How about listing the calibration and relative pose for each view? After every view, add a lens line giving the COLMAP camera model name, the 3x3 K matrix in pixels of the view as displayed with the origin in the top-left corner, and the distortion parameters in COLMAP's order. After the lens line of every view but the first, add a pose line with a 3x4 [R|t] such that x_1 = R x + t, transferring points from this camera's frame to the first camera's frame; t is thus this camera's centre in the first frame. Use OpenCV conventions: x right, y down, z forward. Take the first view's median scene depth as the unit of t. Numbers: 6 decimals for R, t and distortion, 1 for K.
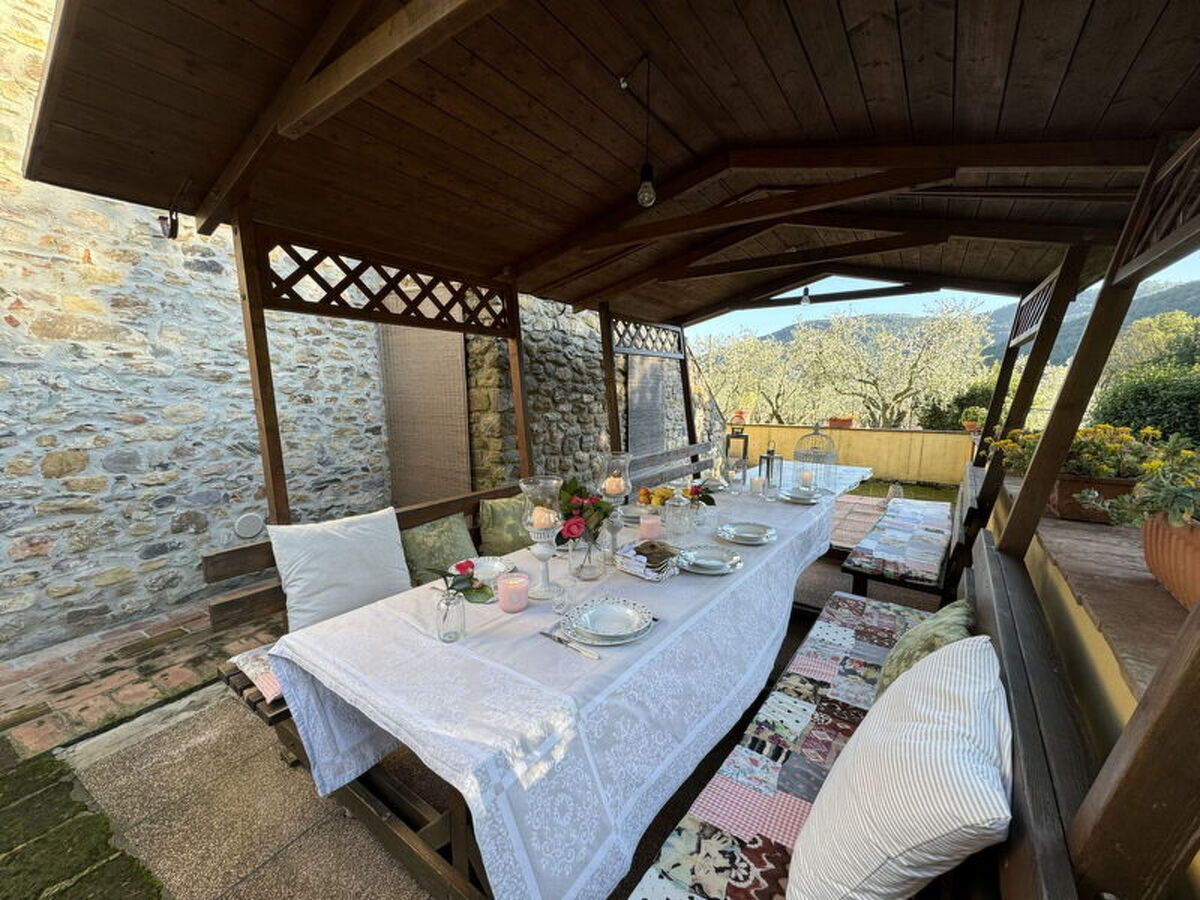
lens RADIAL K [[479.8, 0, 597.2], [0, 479.8, 449.7], [0, 0, 1]] dist [-0.003827, -0.000007]
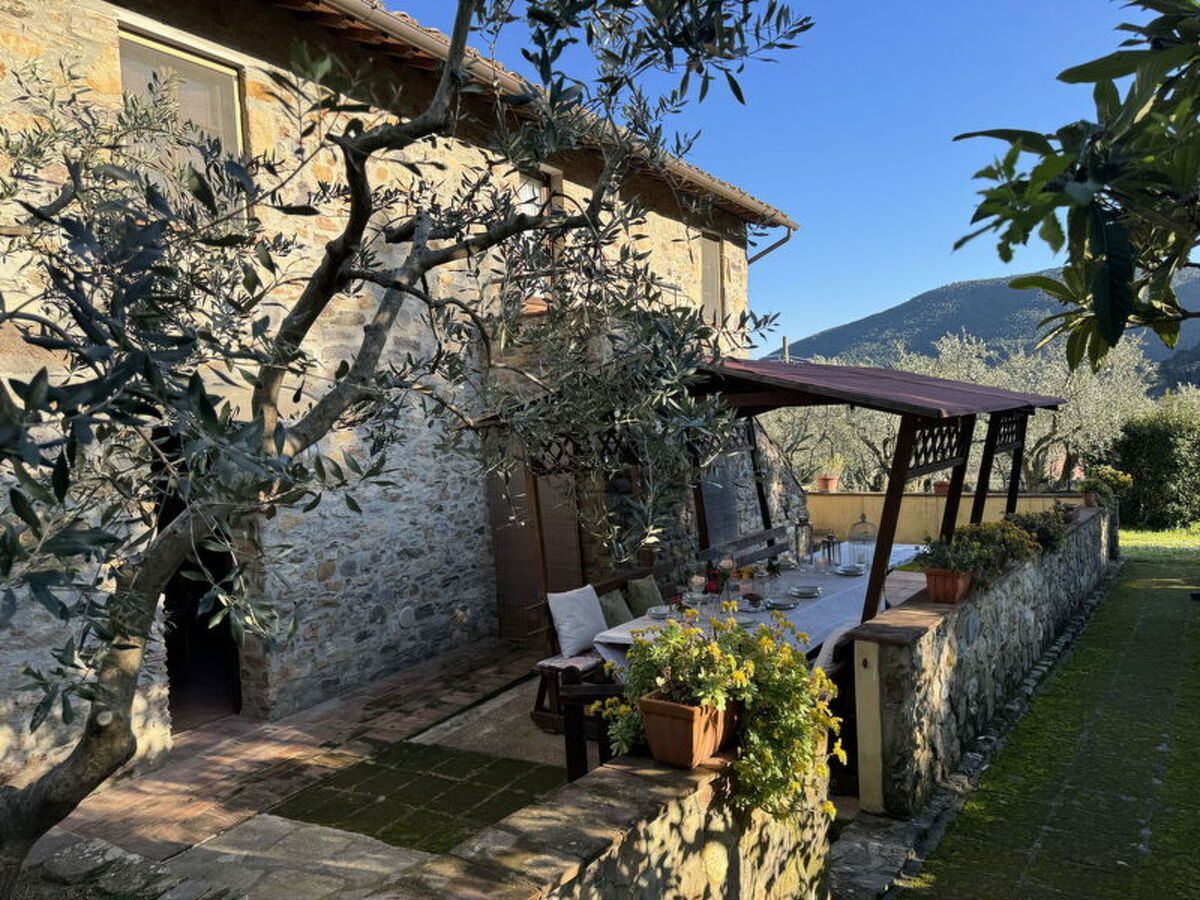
lens RADIAL K [[854.0, 0, 604.0], [0, 854.0, 448.7], [0, 0, 1]] dist [0.078752, -0.117096]
pose [[0.998874, -0.045749, 0.012530, -0.248266], [0.046682, 0.994969, -0.088643, -0.051858], [-0.008411, 0.089128, 0.995985, -1.246309]]
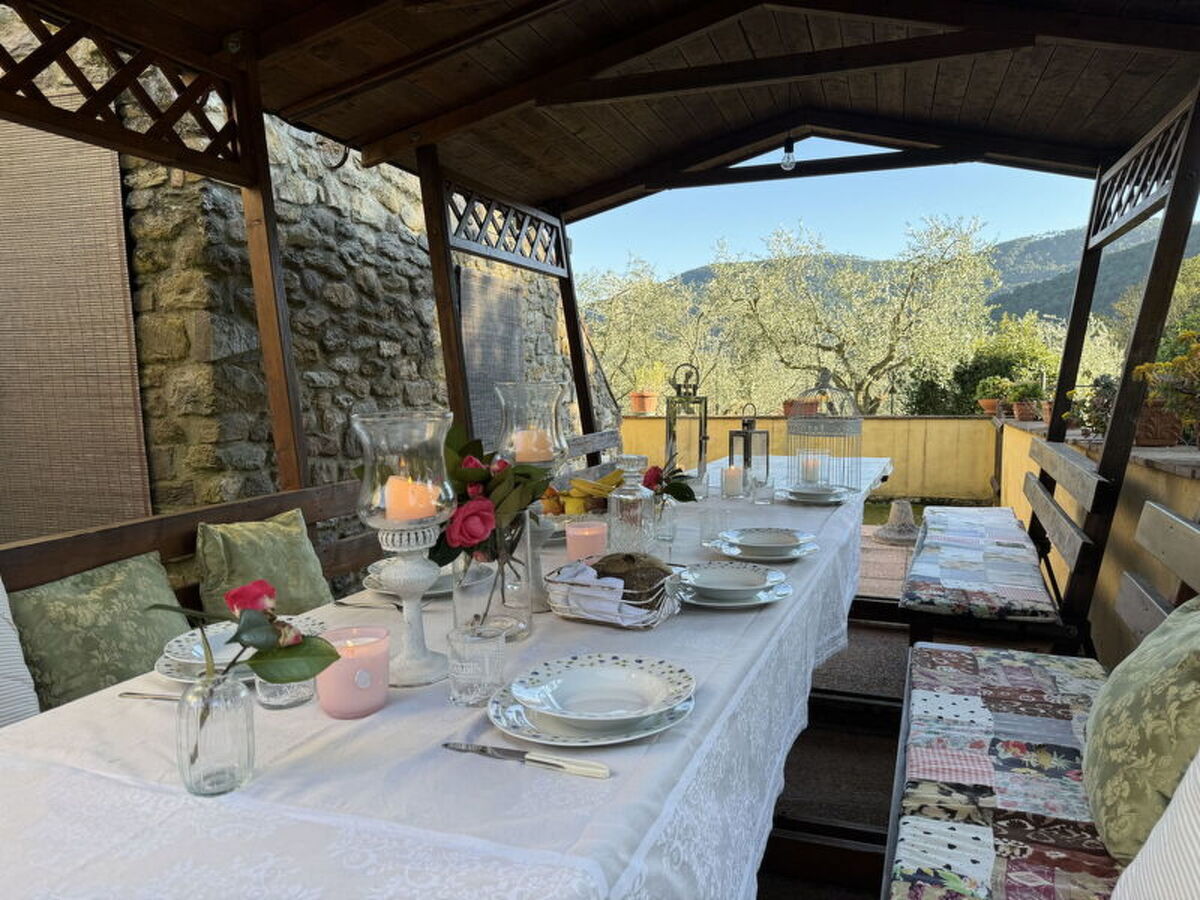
lens RADIAL K [[854.0, 0, 604.0], [0, 854.0, 448.7], [0, 0, 1]] dist [0.078752, -0.117096]
pose [[0.962640, -0.035475, 0.268450, -0.069498], [0.046436, 0.998322, -0.034590, 0.060619], [-0.266773, 0.045764, 0.962672, 0.086923]]
